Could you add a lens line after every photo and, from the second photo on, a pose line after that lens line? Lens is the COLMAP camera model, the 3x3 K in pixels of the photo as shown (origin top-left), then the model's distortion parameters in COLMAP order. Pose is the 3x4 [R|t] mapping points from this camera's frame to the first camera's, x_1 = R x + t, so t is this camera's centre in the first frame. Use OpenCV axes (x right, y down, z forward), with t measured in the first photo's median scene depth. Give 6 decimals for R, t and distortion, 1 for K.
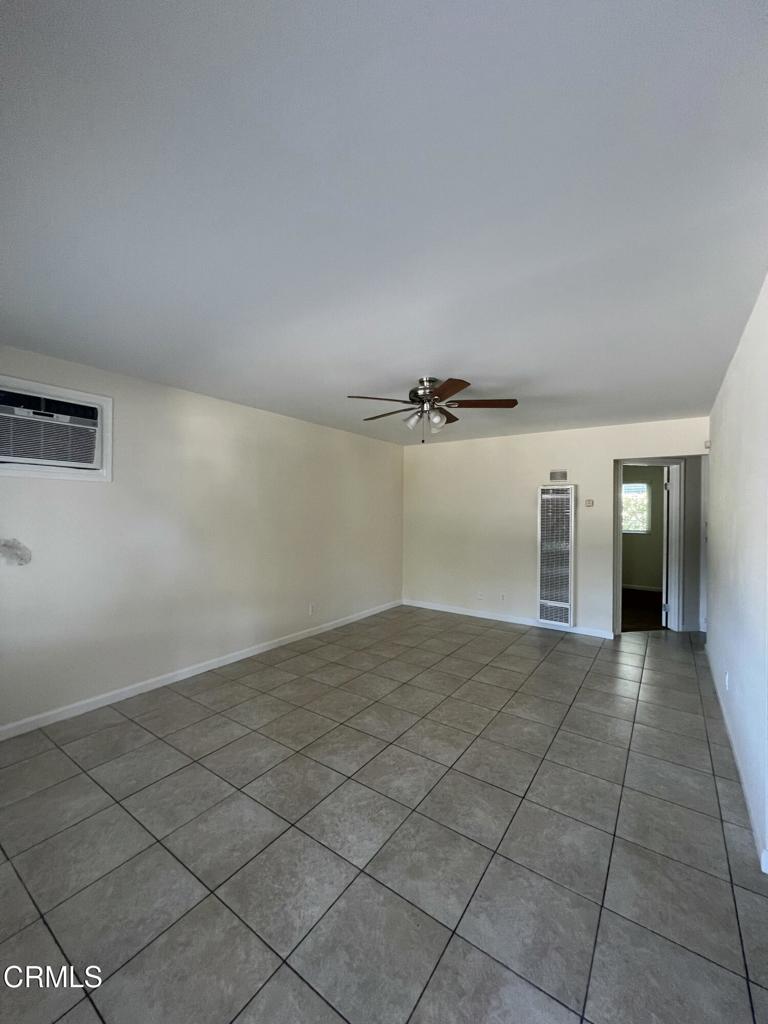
lens RADIAL K [[408.9, 0, 382.1], [0, 408.9, 512.0], [0, 0, 1]] dist [-0.000643, 0.000192]
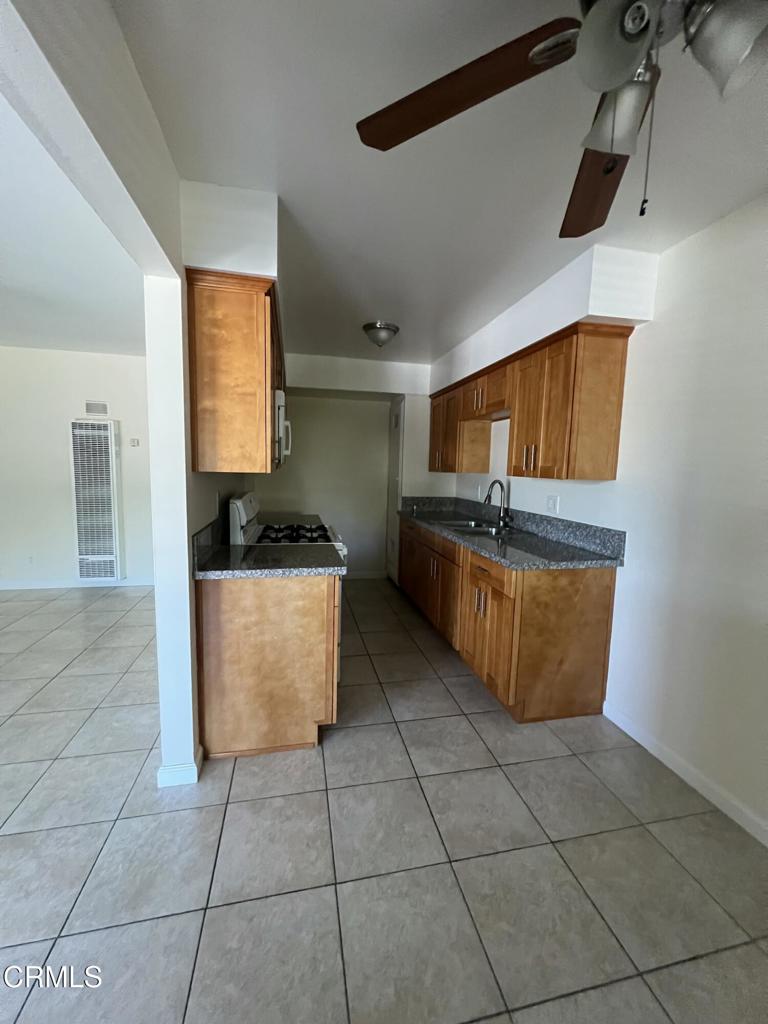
lens RADIAL K [[408.9, 0, 383.7], [0, 408.9, 511.2], [0, 0, 1]] dist [-0.000643, 0.000192]
pose [[0.674758, -0.075176, 0.734200, 0.321524], [-0.018789, 0.992727, 0.118915, 0.017708], [-0.737800, -0.094033, 0.668438, -0.036474]]
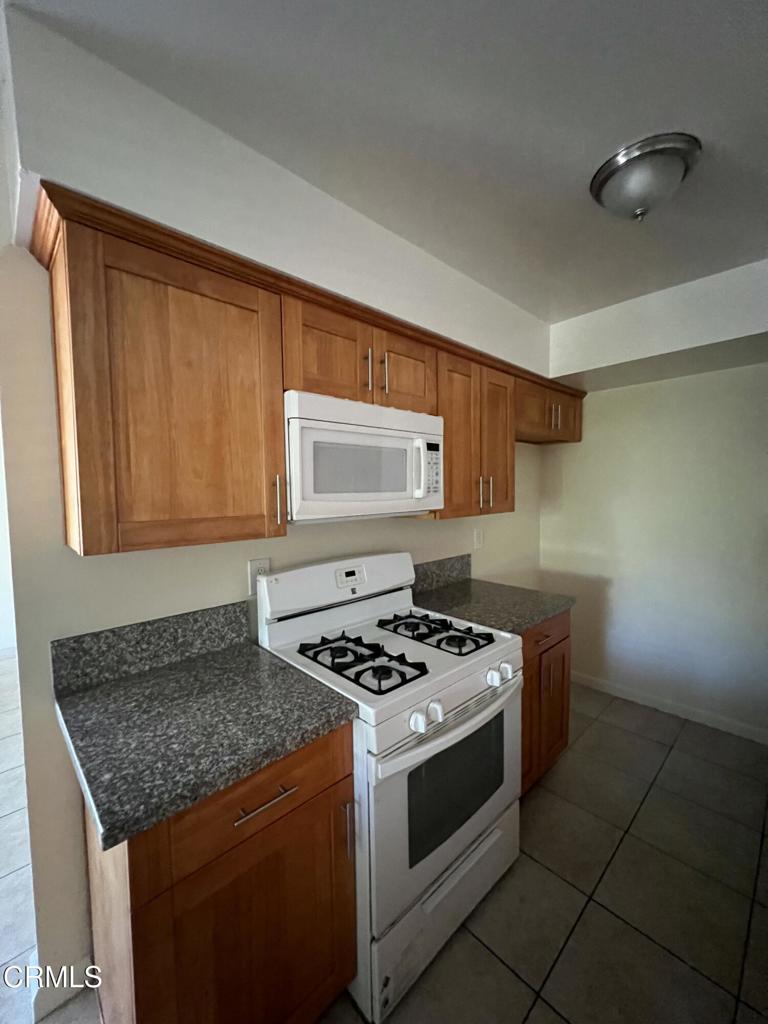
lens RADIAL K [[408.9, 0, 382.9], [0, 408.9, 510.4], [0, 0, 1]] dist [-0.000643, 0.000192]
pose [[0.980280, -0.016553, -0.196920, 0.933642], [0.027519, 0.998211, 0.053081, -0.007967], [0.195689, -0.057453, 0.978982, 0.232936]]
